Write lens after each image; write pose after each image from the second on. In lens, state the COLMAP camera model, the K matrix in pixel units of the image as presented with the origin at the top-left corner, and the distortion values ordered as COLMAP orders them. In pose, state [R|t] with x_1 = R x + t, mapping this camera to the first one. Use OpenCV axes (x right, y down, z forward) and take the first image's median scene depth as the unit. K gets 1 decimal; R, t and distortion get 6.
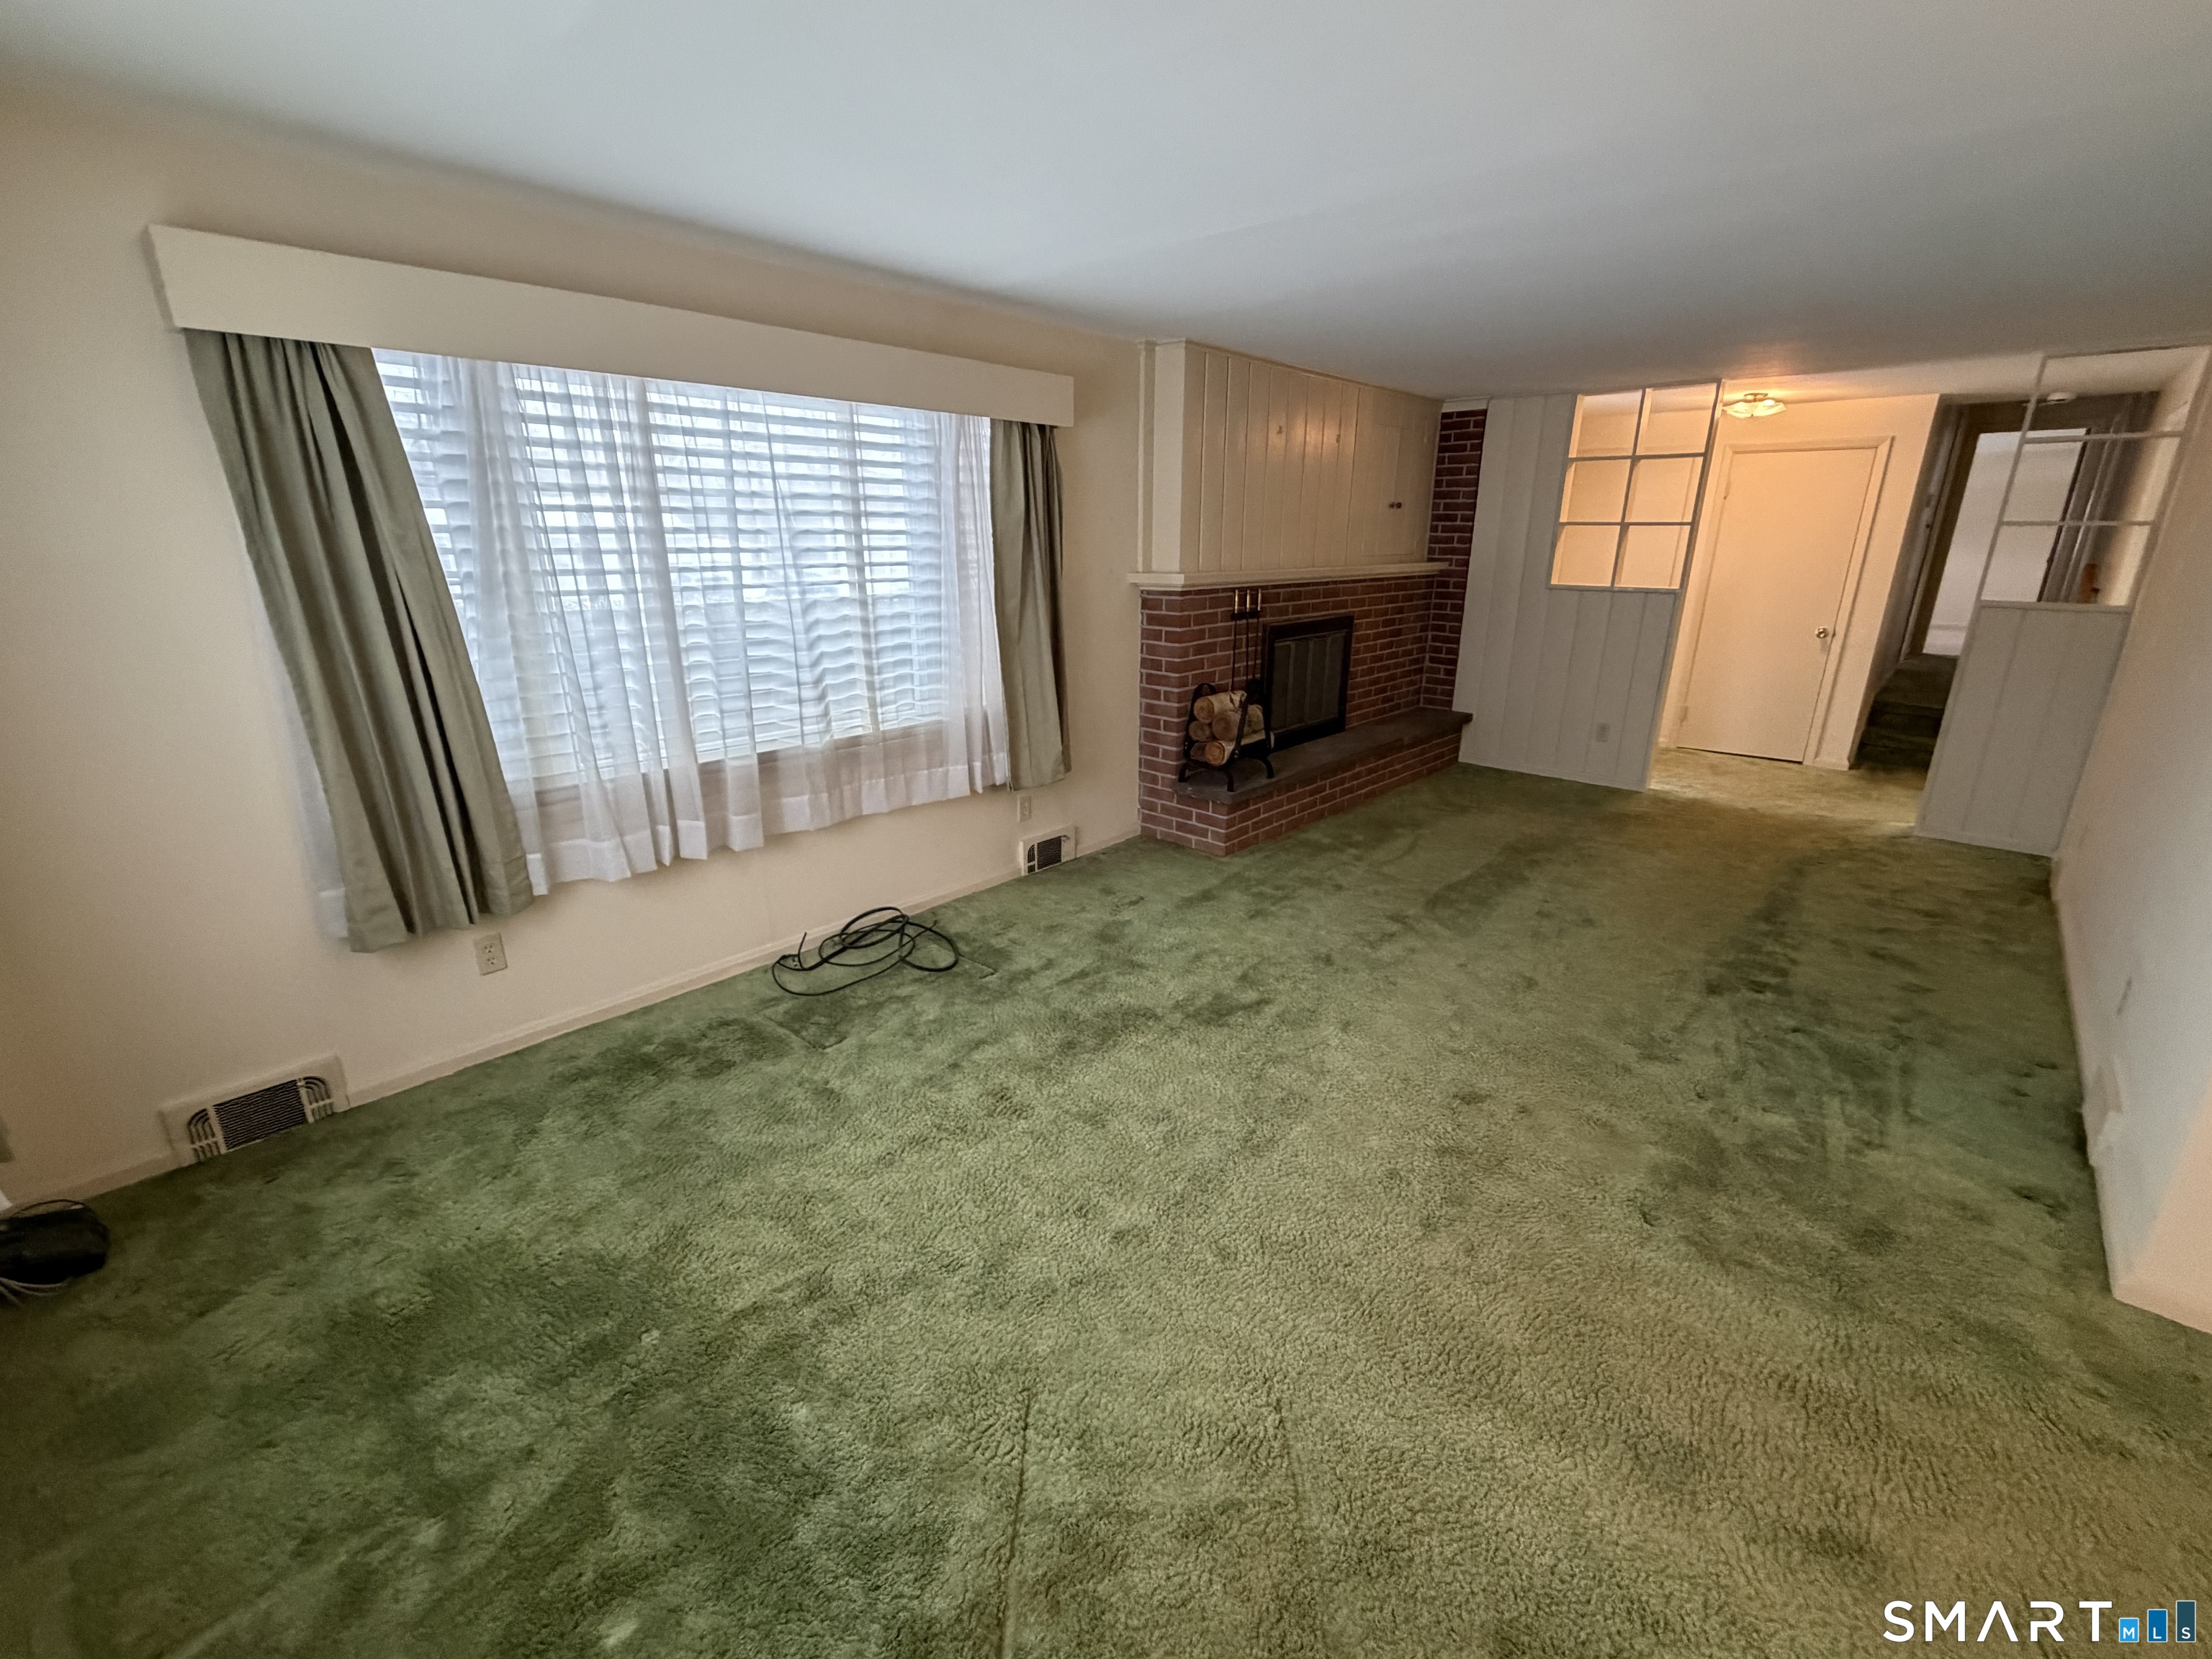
lens RADIAL K [[952.6, 0, 1100.7], [0, 952.6, 832.5], [0, 0, 1]] dist [-0.000109, 0.000031]
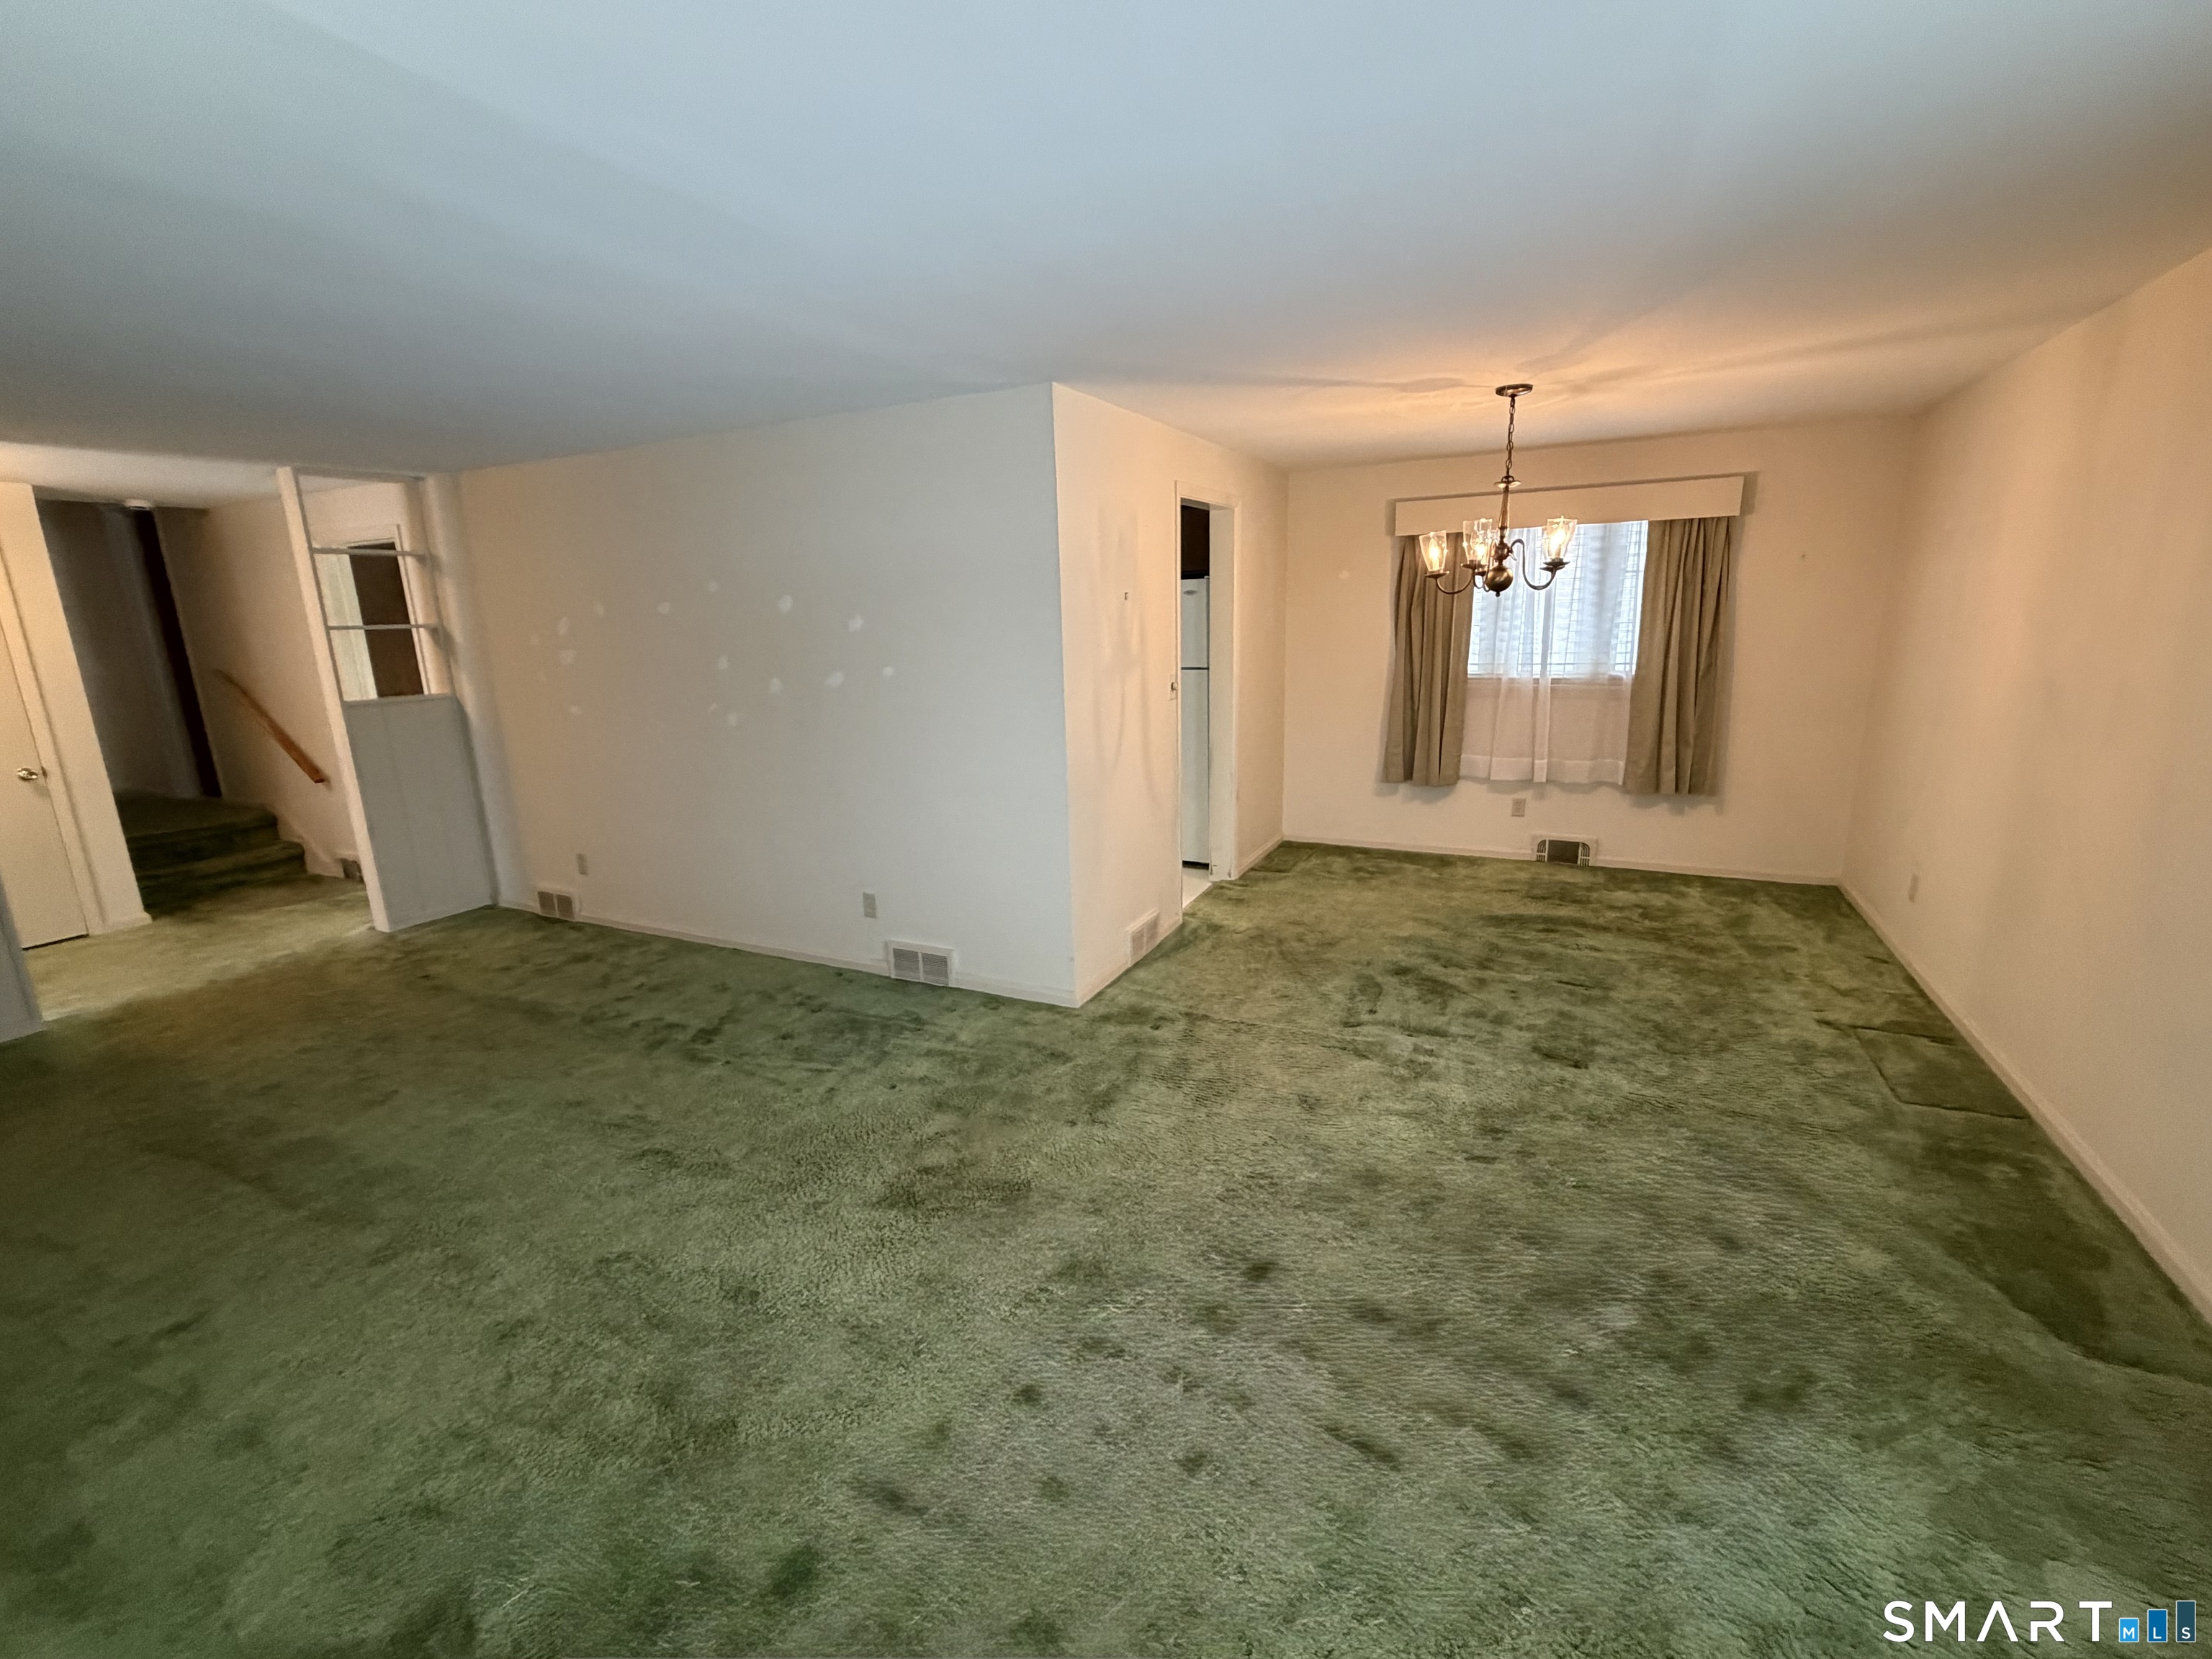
lens RADIAL K [[952.6, 0, 1100.7], [0, 952.6, 832.5], [0, 0, 1]] dist [-0.000109, 0.000031]
pose [[-0.284334, -0.209071, 0.935651, -0.656824], [0.312856, 0.902274, 0.296686, -0.377785], [-0.906242, 0.377082, -0.191138, 1.166574]]
